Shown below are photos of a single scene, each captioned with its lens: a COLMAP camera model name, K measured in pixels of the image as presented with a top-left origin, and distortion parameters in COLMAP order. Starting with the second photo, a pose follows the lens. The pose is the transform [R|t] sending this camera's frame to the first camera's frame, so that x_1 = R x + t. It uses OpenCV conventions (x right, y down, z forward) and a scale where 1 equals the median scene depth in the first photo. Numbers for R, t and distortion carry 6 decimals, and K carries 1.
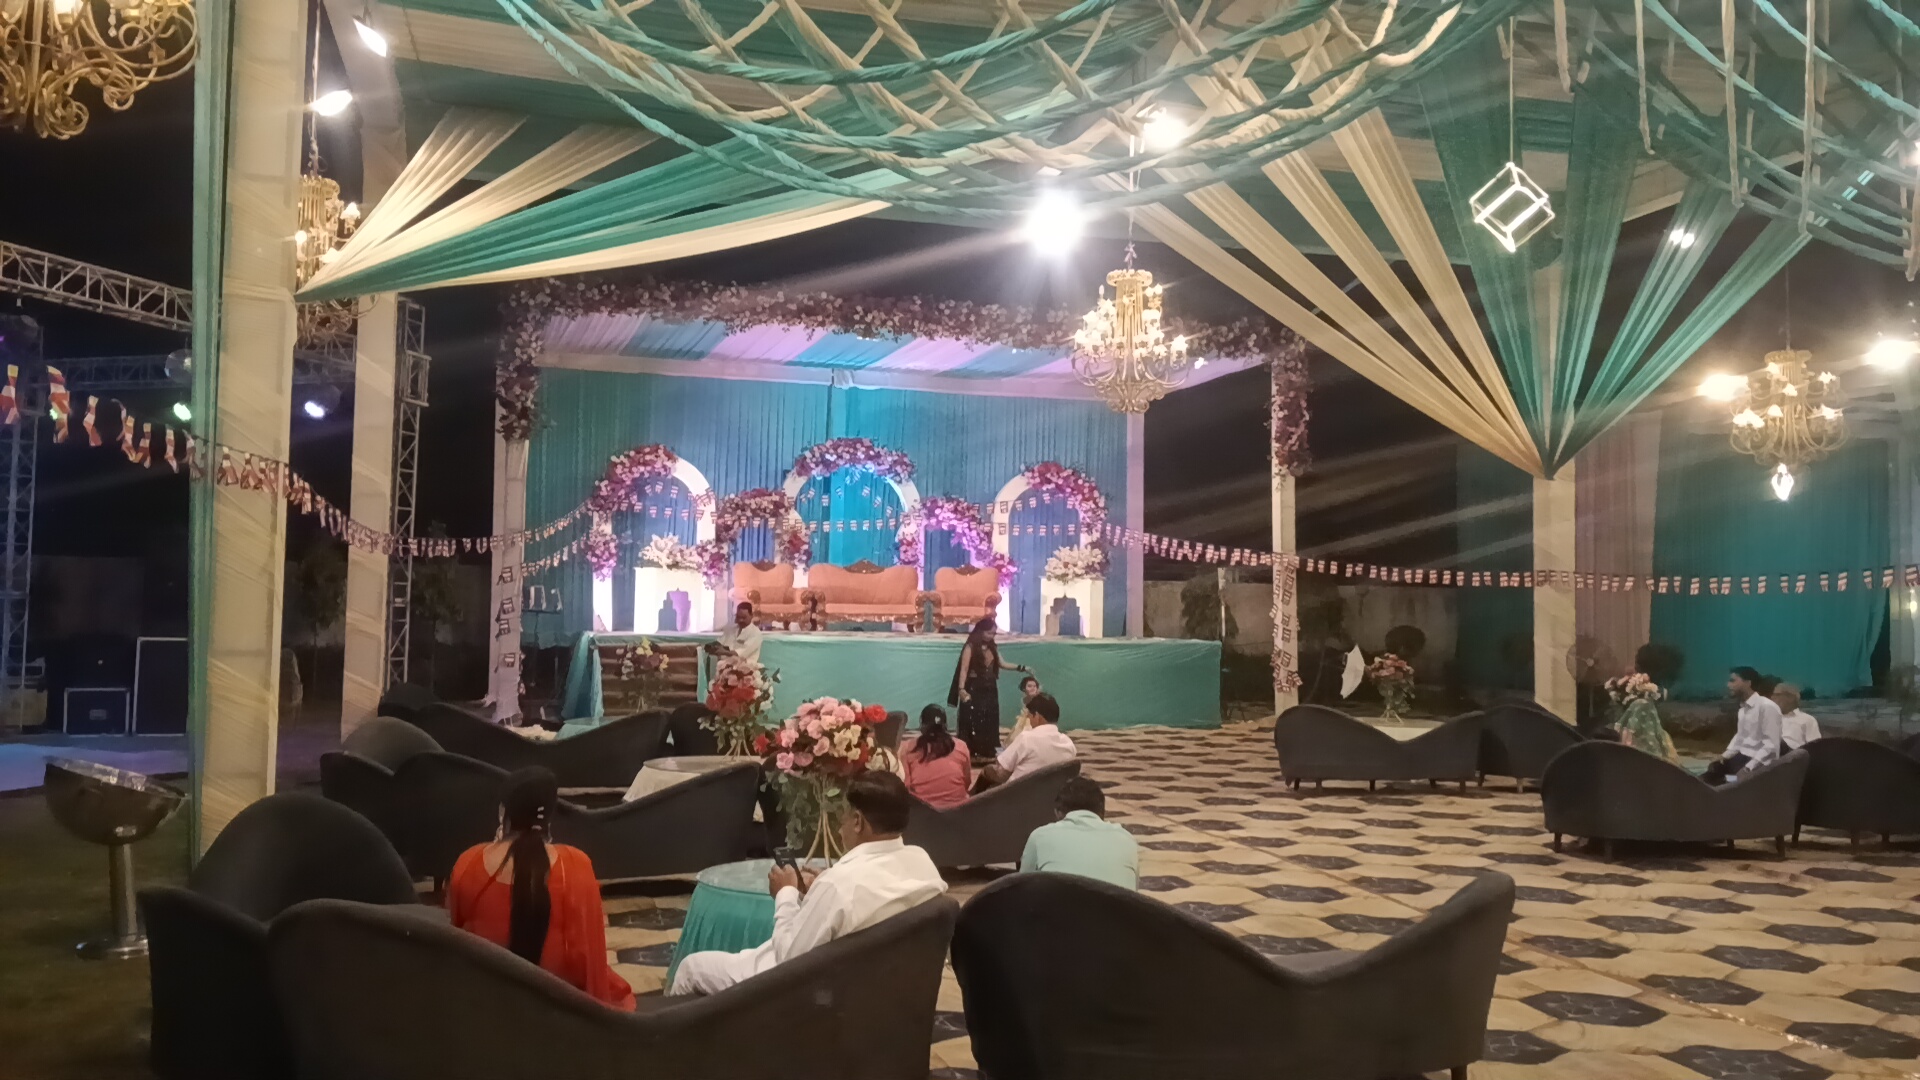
lens RADIAL K [[1721.5, 0, 960.0], [0, 1721.5, 540.0], [0, 0, 1]] dist [0.096653, -0.205132]
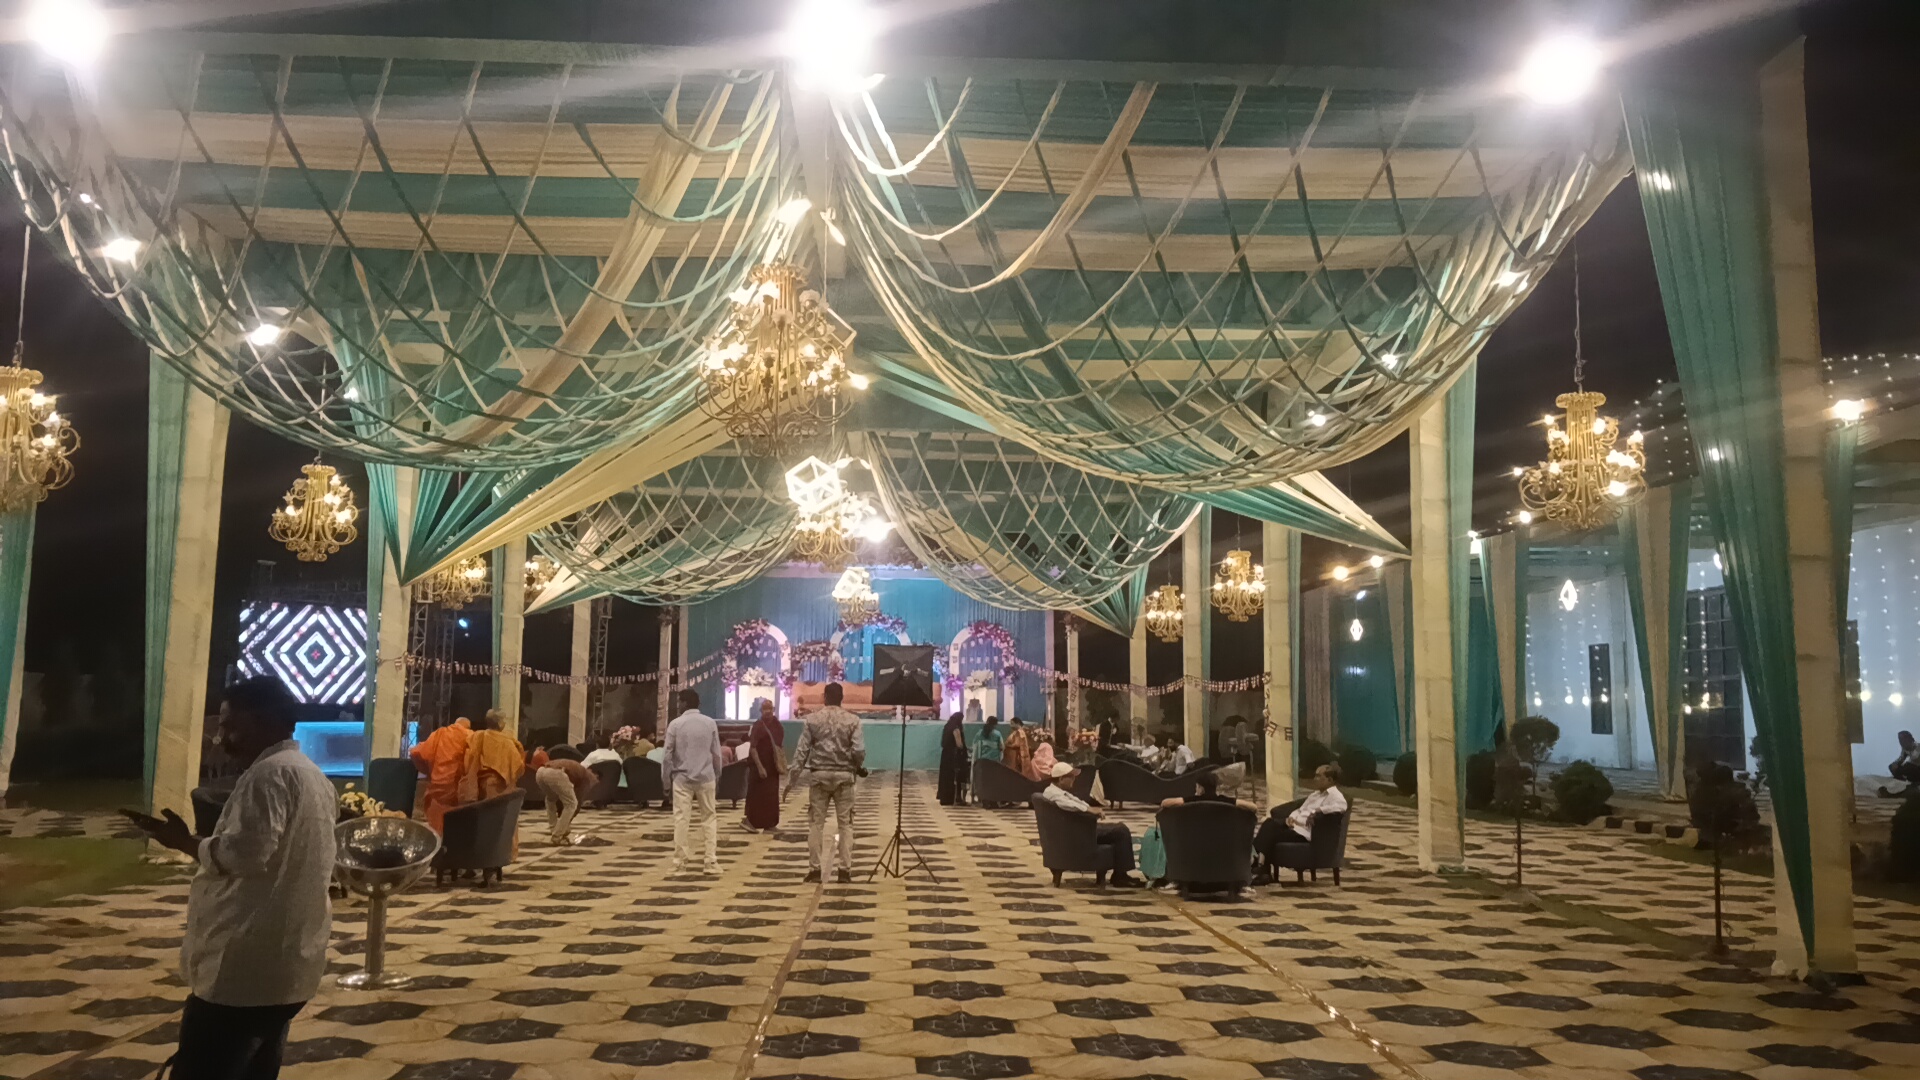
lens RADIAL K [[1721.5, 0, 960.0], [0, 1721.5, 540.0], [0, 0, 1]] dist [0.096653, -0.205132]
pose [[0.968577, -0.029472, -0.246962, 0.484782], [0.017201, 0.998515, -0.051697, -0.038844], [0.248119, 0.045824, 0.967645, -0.723211]]
